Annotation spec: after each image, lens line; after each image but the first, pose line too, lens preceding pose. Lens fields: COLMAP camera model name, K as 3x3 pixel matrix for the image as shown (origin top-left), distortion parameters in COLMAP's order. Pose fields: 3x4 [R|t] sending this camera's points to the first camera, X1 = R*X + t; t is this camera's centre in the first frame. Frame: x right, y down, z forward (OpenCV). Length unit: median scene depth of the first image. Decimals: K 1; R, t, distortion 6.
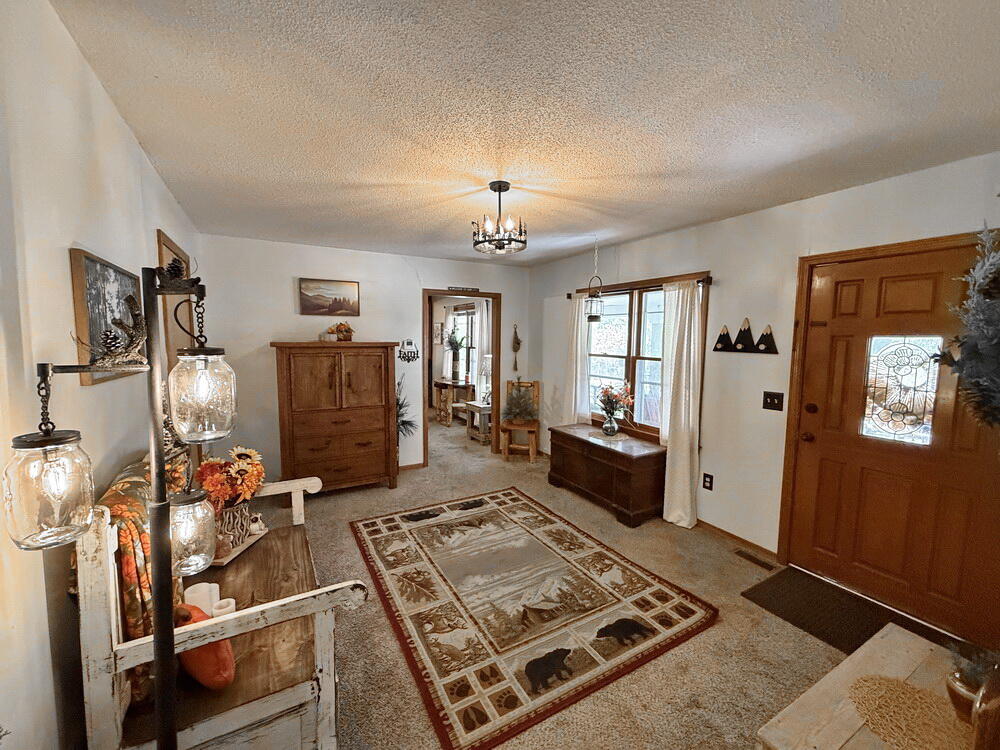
lens RADIAL K [[397.3, 0, 500.0], [0, 397.3, 375.0], [0, 0, 1]] dist [-0.001375, -0.000068]
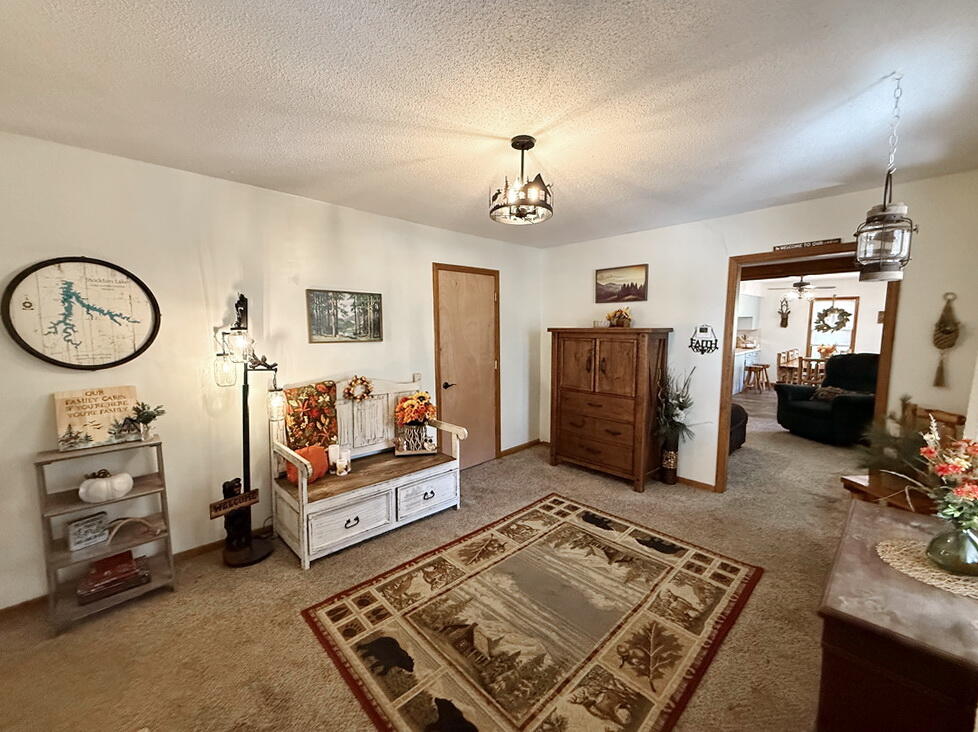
lens RADIAL K [[398.5, 0, 489.0], [0, 398.5, 366.0], [0, 0, 1]] dist [-0.001134, 0.000156]
pose [[0.245408, 0.090388, -0.965197, 0.615891], [-0.084805, 0.993828, 0.071507, -0.040101], [0.965703, 0.064305, 0.251559, 0.542412]]
